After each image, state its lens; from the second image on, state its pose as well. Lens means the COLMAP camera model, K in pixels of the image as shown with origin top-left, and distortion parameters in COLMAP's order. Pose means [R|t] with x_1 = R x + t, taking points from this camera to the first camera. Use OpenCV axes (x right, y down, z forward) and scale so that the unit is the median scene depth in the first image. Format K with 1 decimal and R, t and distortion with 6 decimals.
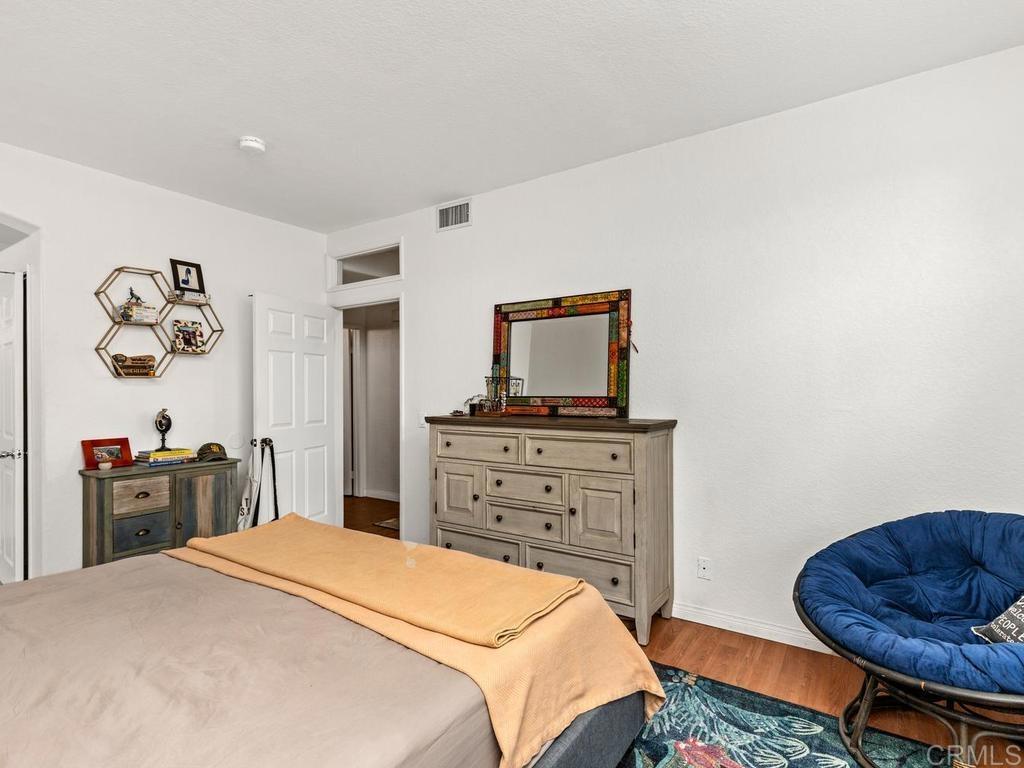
lens RADIAL K [[525.7, 0, 513.6], [0, 525.7, 388.2], [0, 0, 1]] dist [-0.001440, 0.000794]
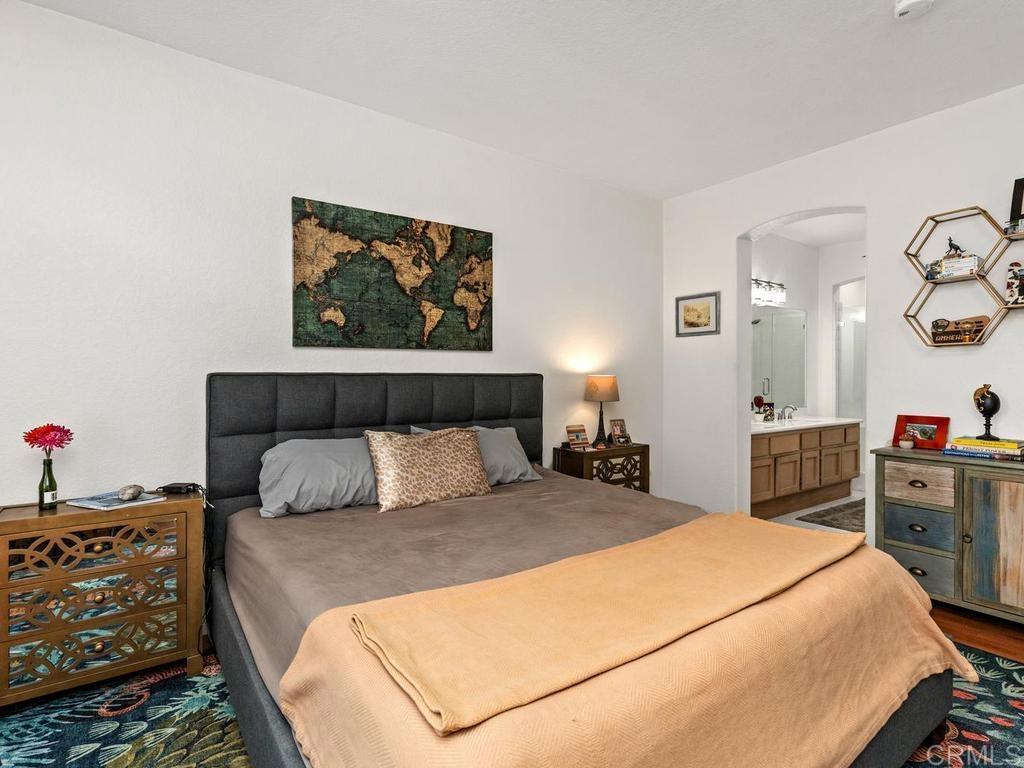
lens RADIAL K [[525.7, 0, 510.7], [0, 525.7, 379.2], [0, 0, 1]] dist [-0.001440, 0.000794]
pose [[-0.353136, 0.011115, -0.935506, 0.296824], [0.006344, 0.999935, 0.009486, 0.020508], [0.935551, -0.002585, -0.353183, 0.639740]]
